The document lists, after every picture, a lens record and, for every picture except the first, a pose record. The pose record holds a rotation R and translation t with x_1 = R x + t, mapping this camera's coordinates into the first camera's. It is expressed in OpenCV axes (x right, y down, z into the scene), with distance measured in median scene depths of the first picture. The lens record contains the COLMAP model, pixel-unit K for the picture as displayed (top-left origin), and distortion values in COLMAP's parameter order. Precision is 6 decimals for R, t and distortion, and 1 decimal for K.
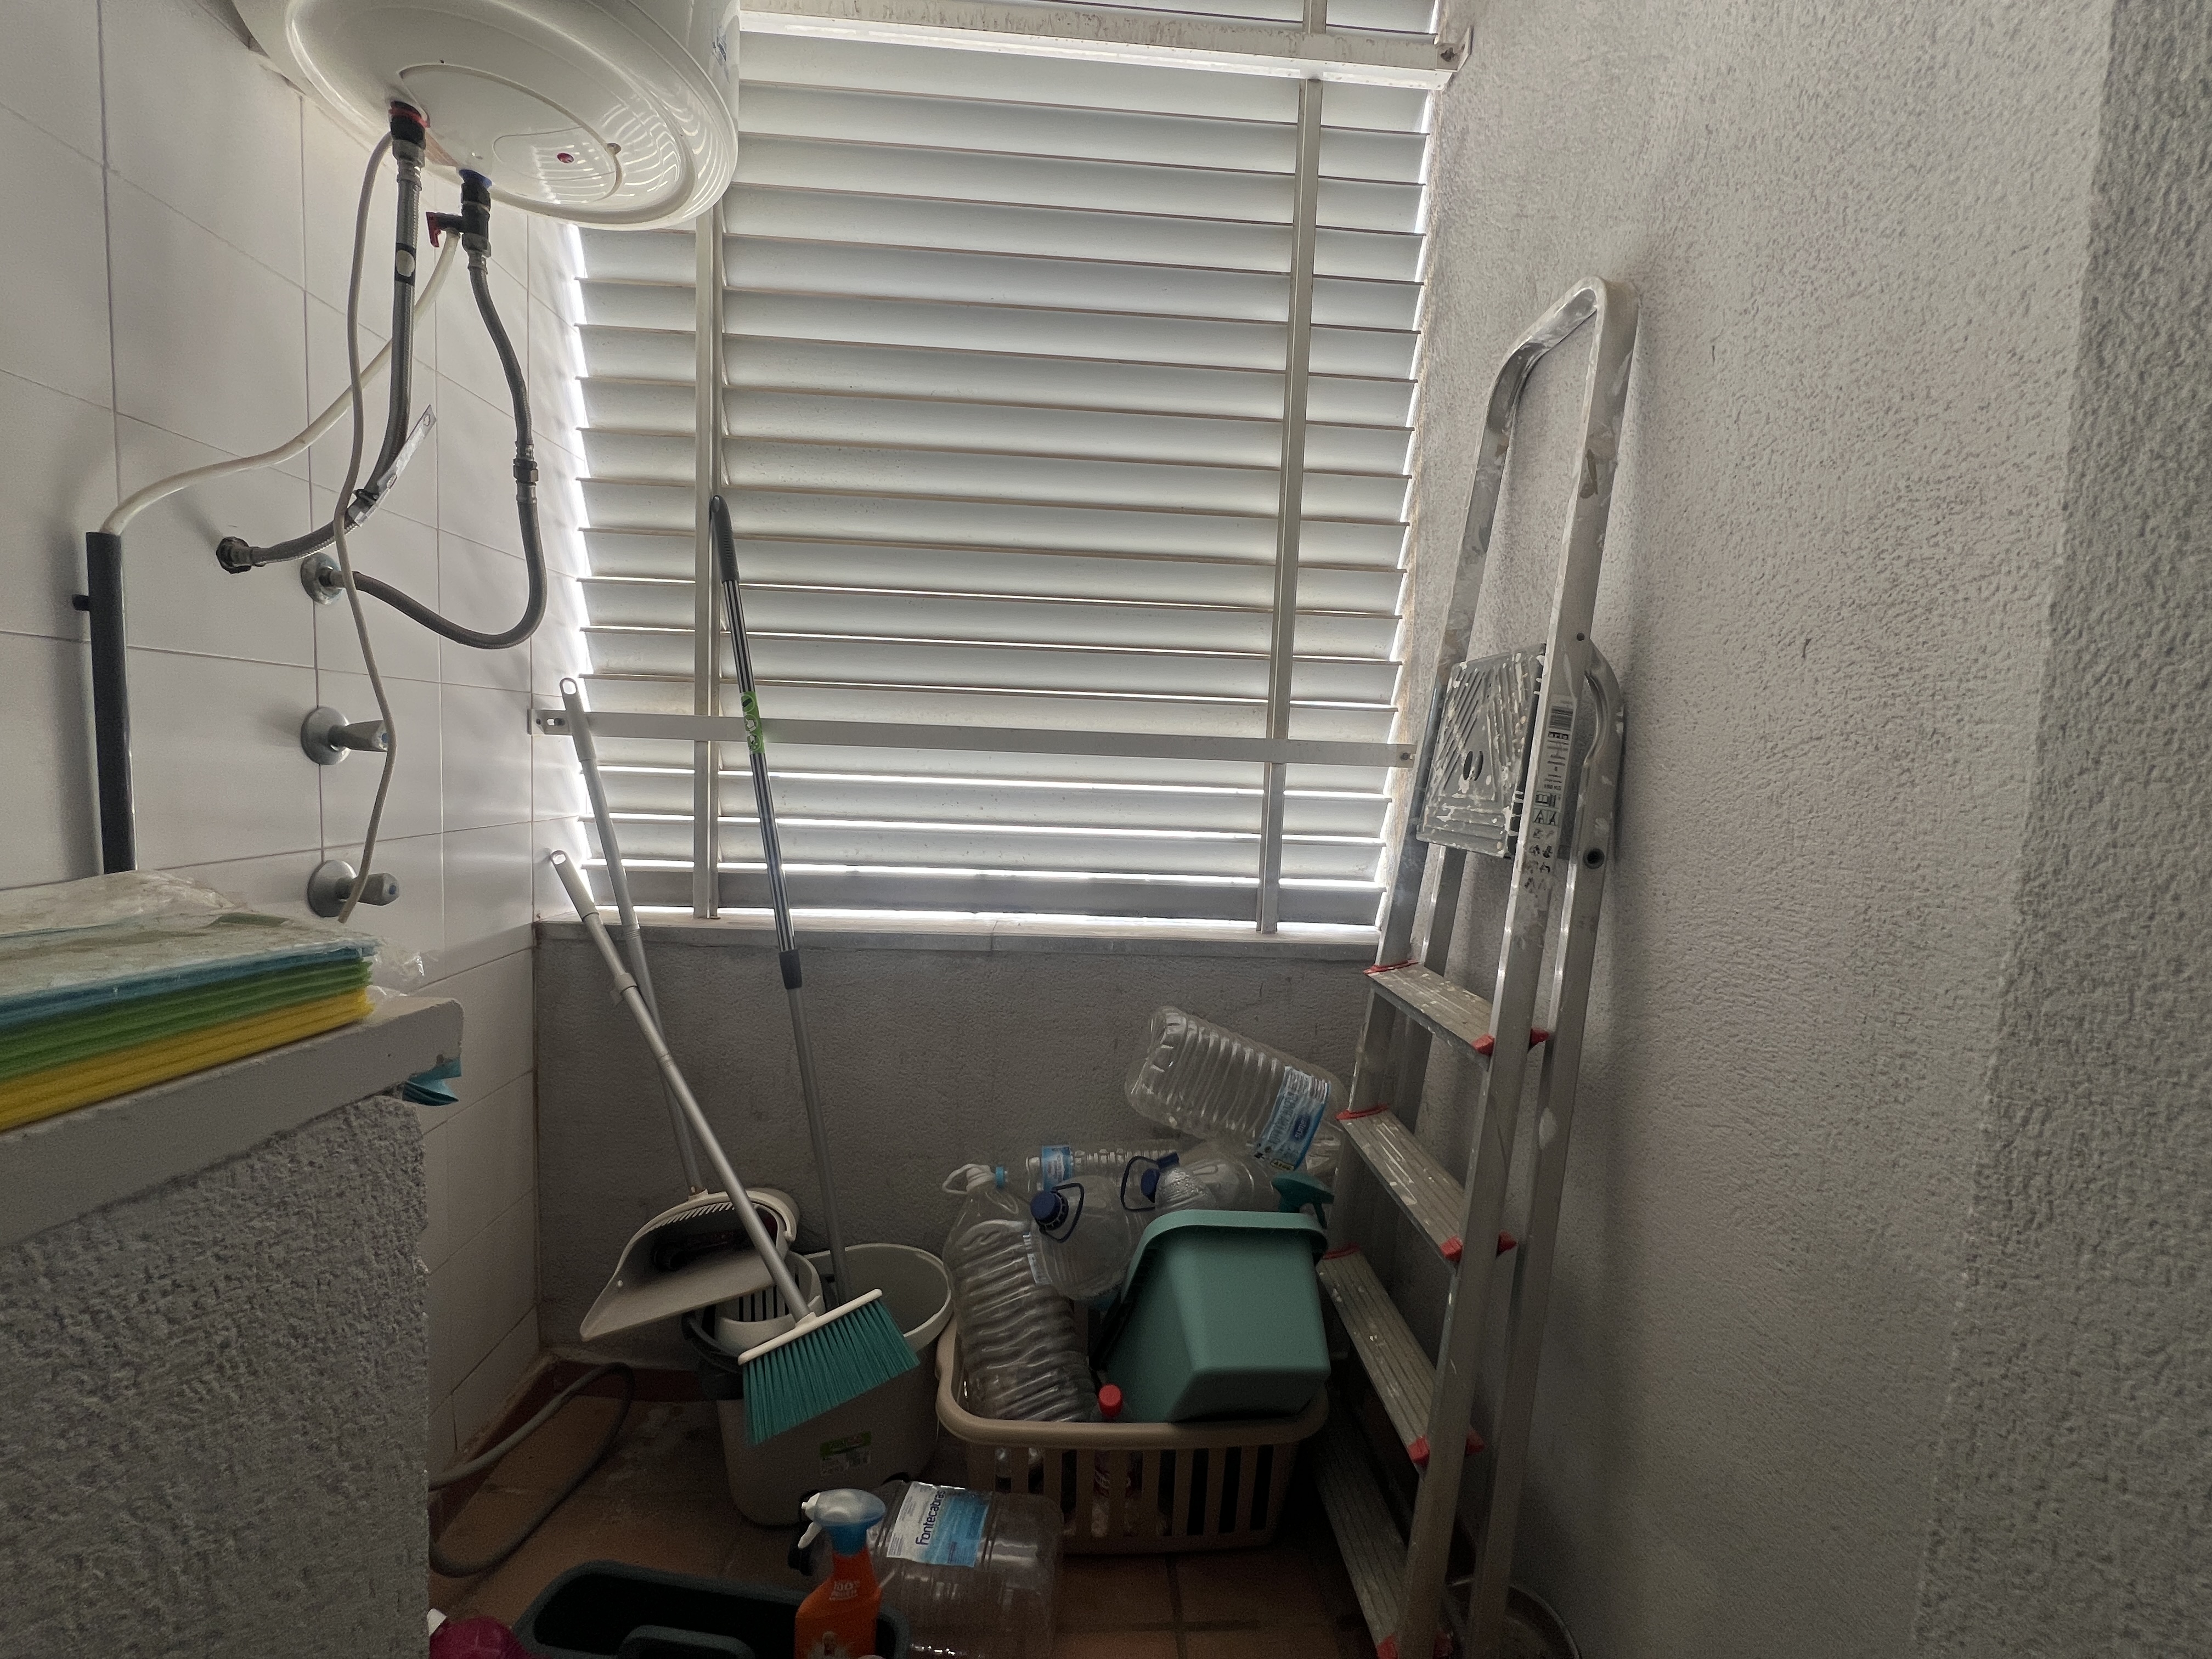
lens RADIAL K [[879.0, 0, 1107.6], [0, 879.0, 829.1], [0, 0, 1]] dist [0.000812, 0.000799]
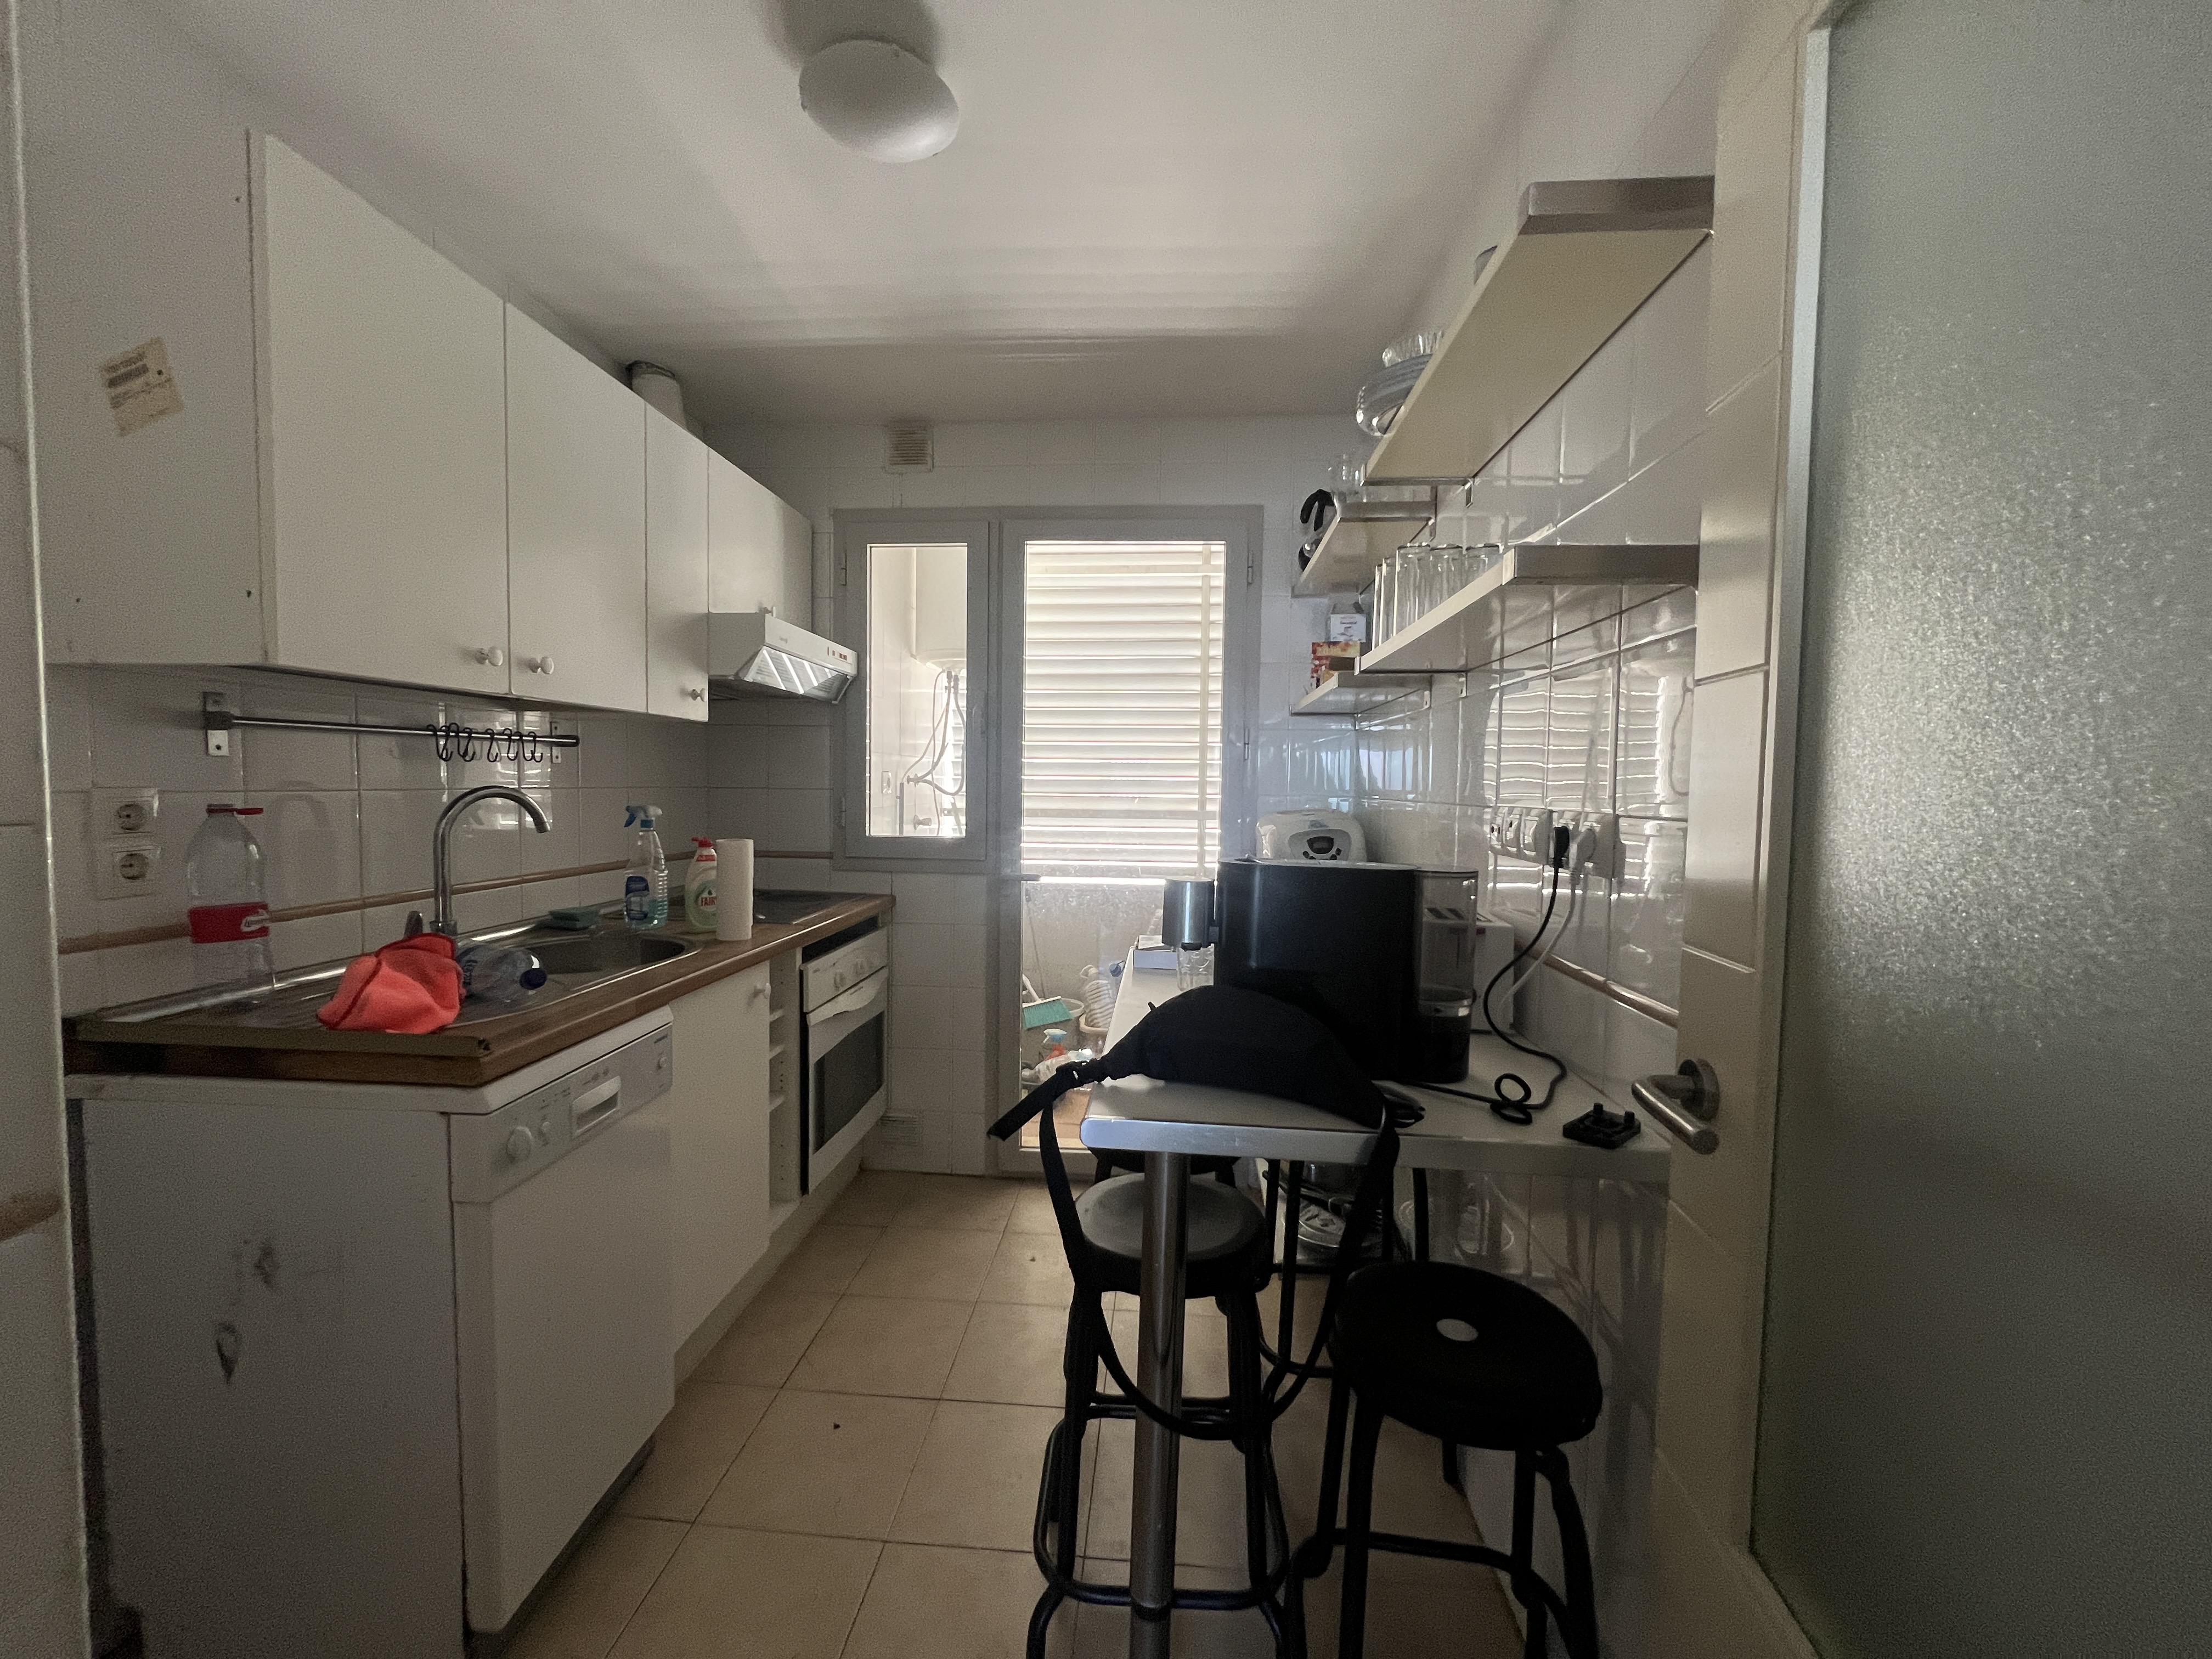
lens RADIAL K [[879.0, 0, 1106.3], [0, 879.0, 828.6], [0, 0, 1]] dist [0.000812, 0.000799]
pose [[0.991268, -0.009036, -0.131555, 0.268984], [0.012323, 0.999631, 0.024191, -0.124011], [0.131288, -0.025601, 0.991014, -1.752878]]
